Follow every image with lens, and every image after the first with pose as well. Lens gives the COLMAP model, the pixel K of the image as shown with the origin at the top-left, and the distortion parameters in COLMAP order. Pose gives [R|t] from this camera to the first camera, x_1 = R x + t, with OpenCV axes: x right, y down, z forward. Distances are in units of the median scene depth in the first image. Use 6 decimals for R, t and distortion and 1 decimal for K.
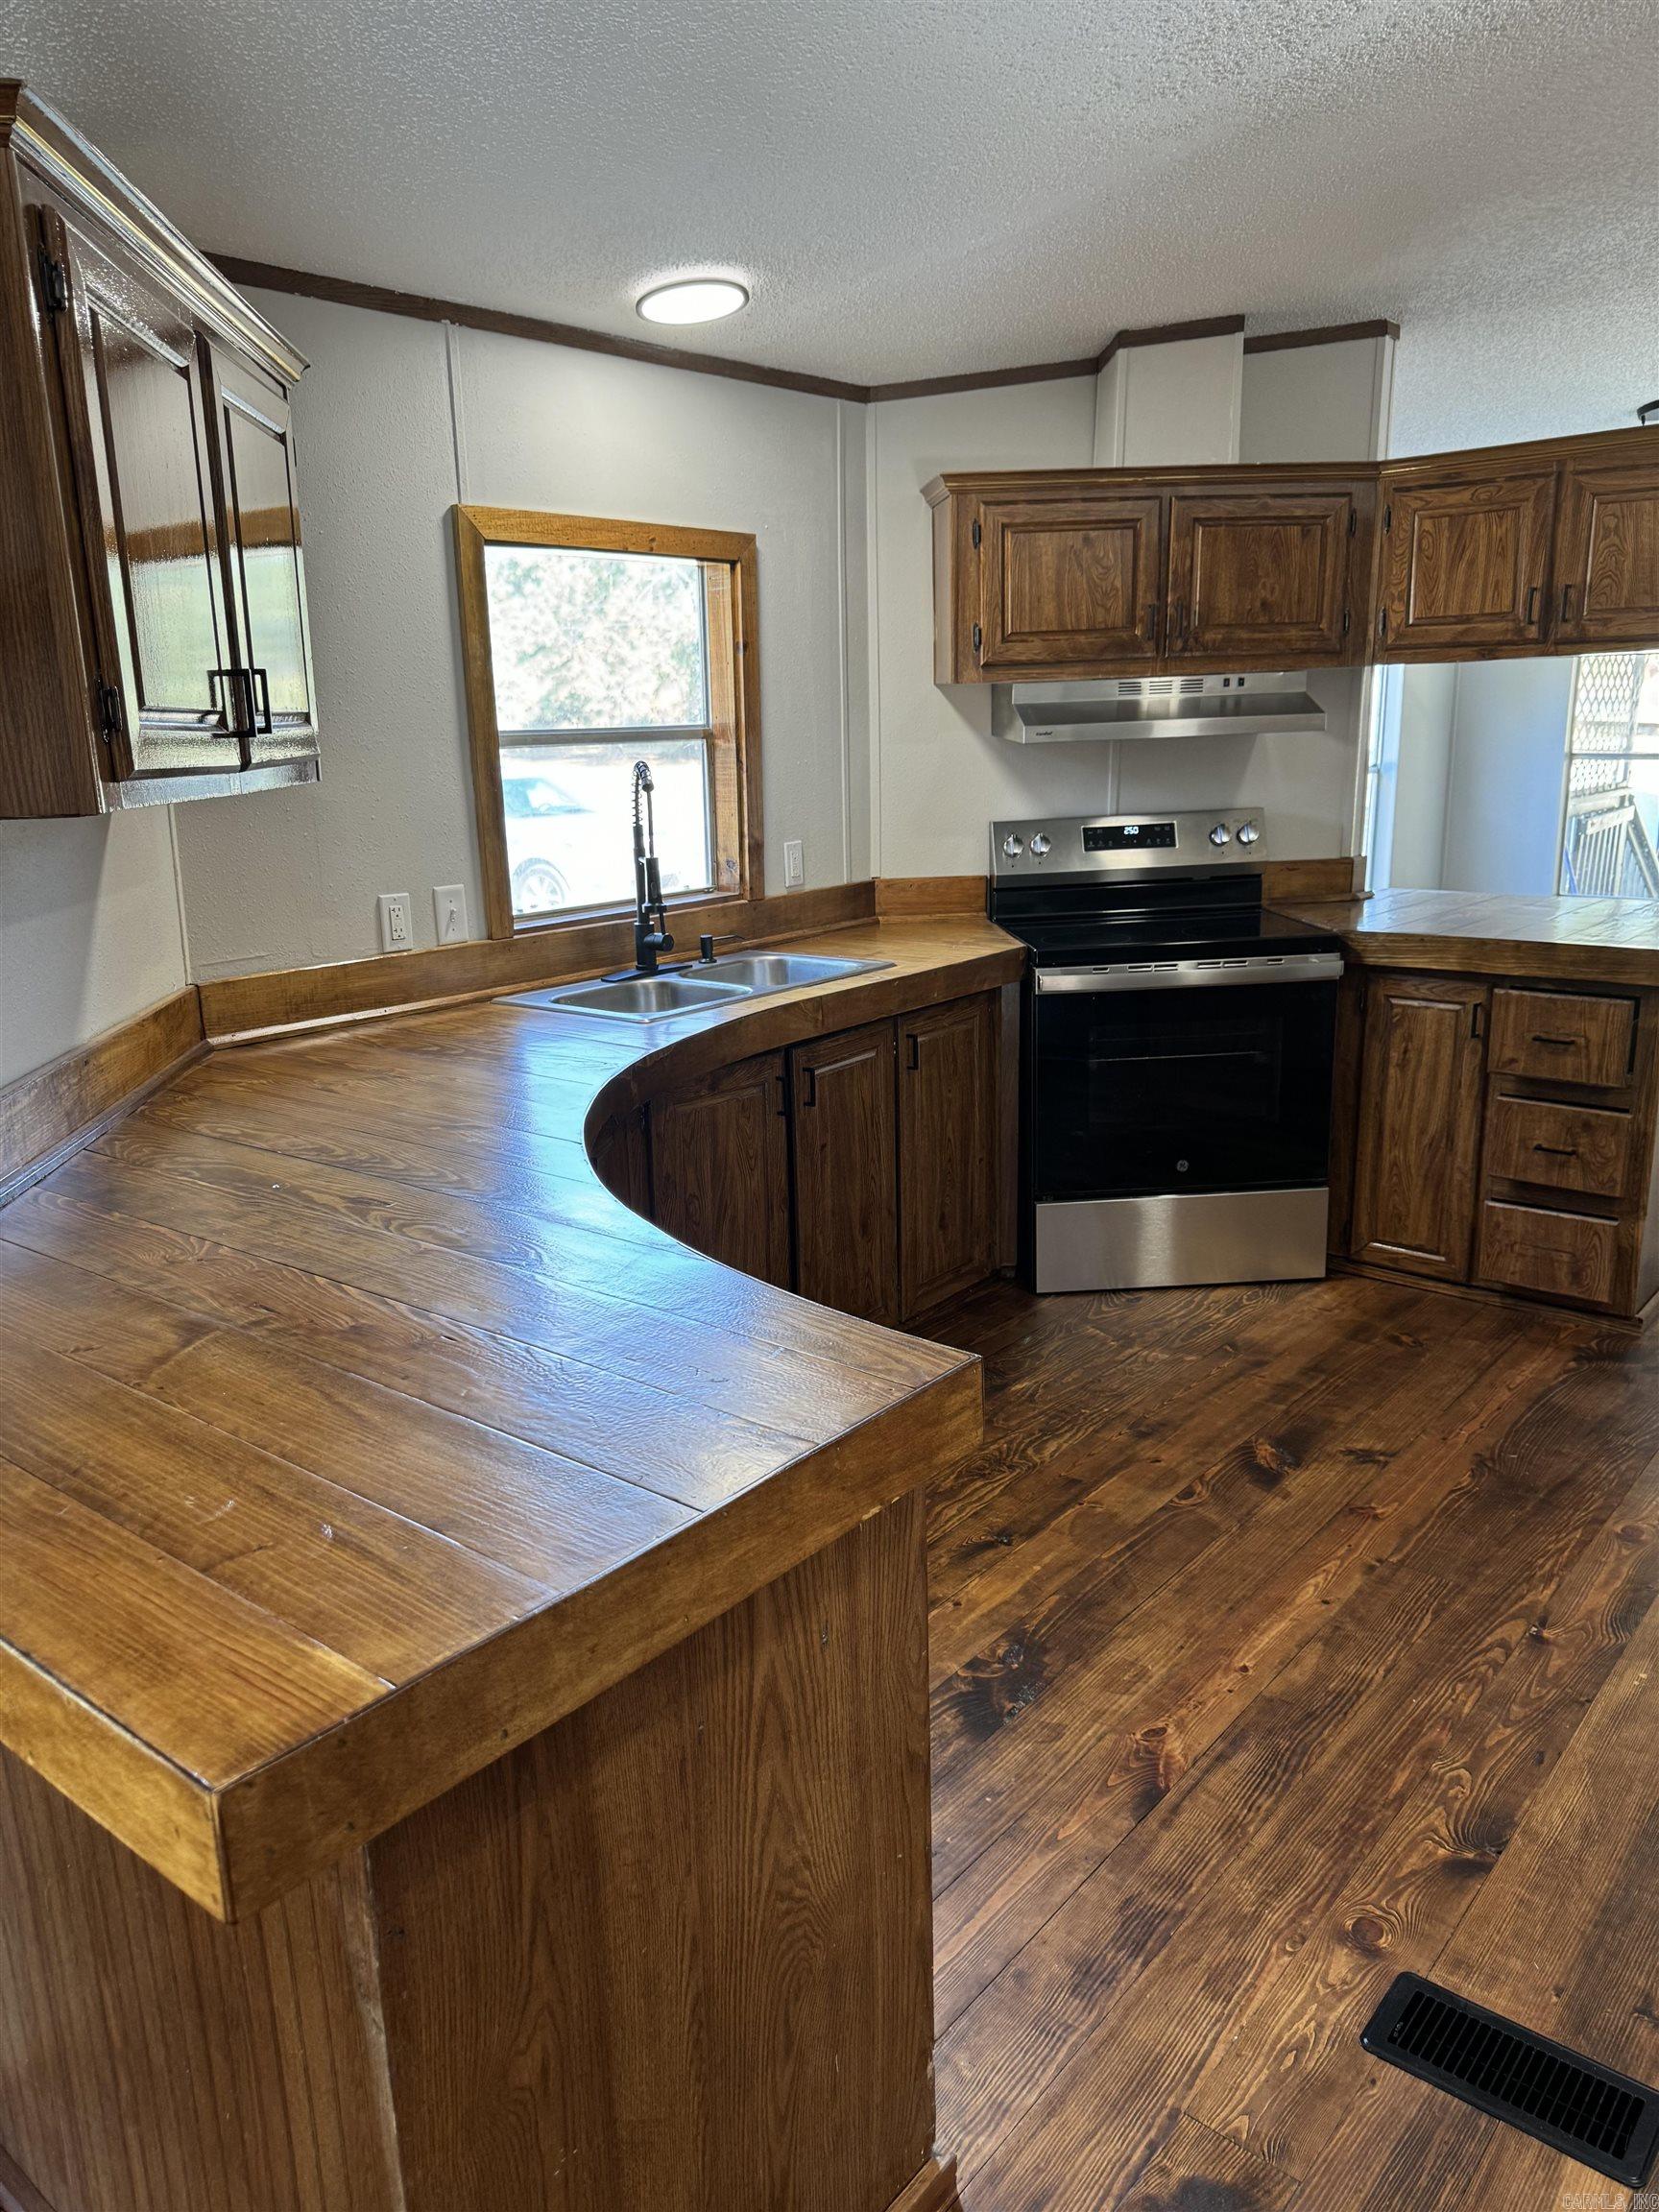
lens RADIAL K [[1565.6, 0, 829.5], [0, 1565.6, 1106.0], [0, 0, 1]] dist [0.004539, -0.006837]
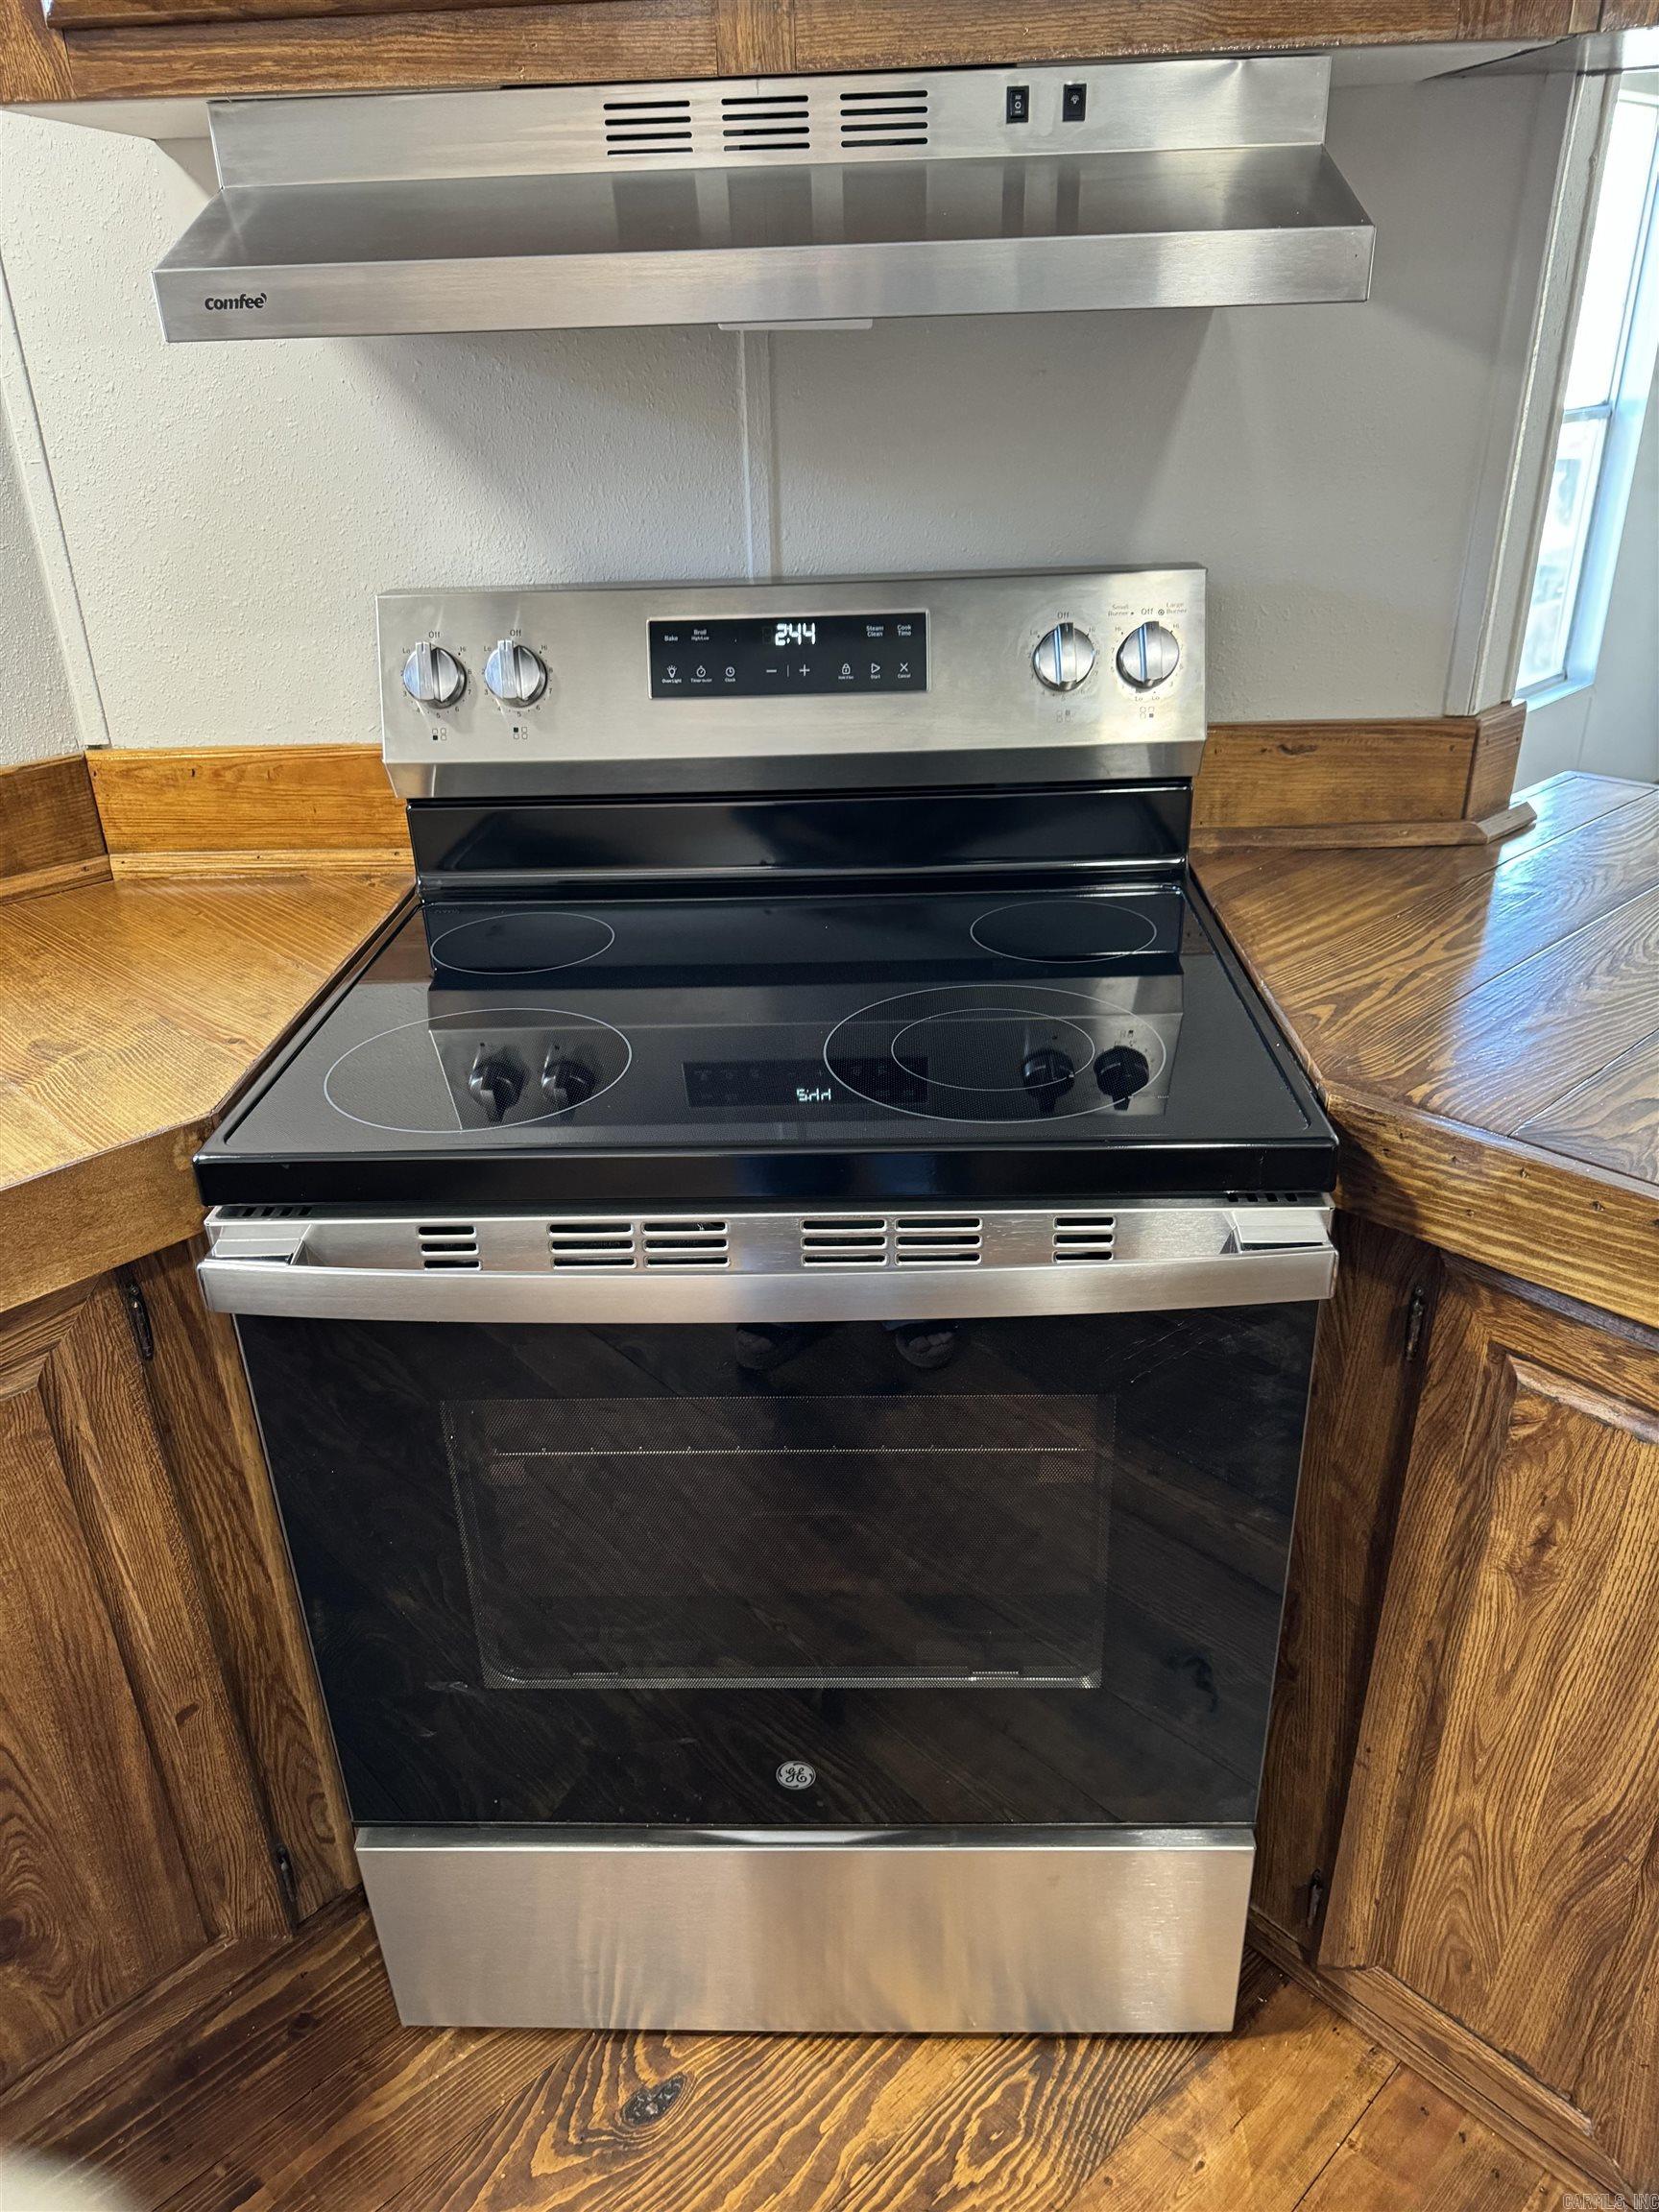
lens RADIAL K [[1553.1, 0, 890.9], [0, 1553.1, 1083.5], [0, 0, 1]] dist [0.021166, -0.078876]
pose [[0.996820, 0.045043, -0.065735, 0.257861], [-0.030504, 0.977778, 0.207413, -0.163631], [0.073617, -0.204748, 0.976042, 0.714771]]
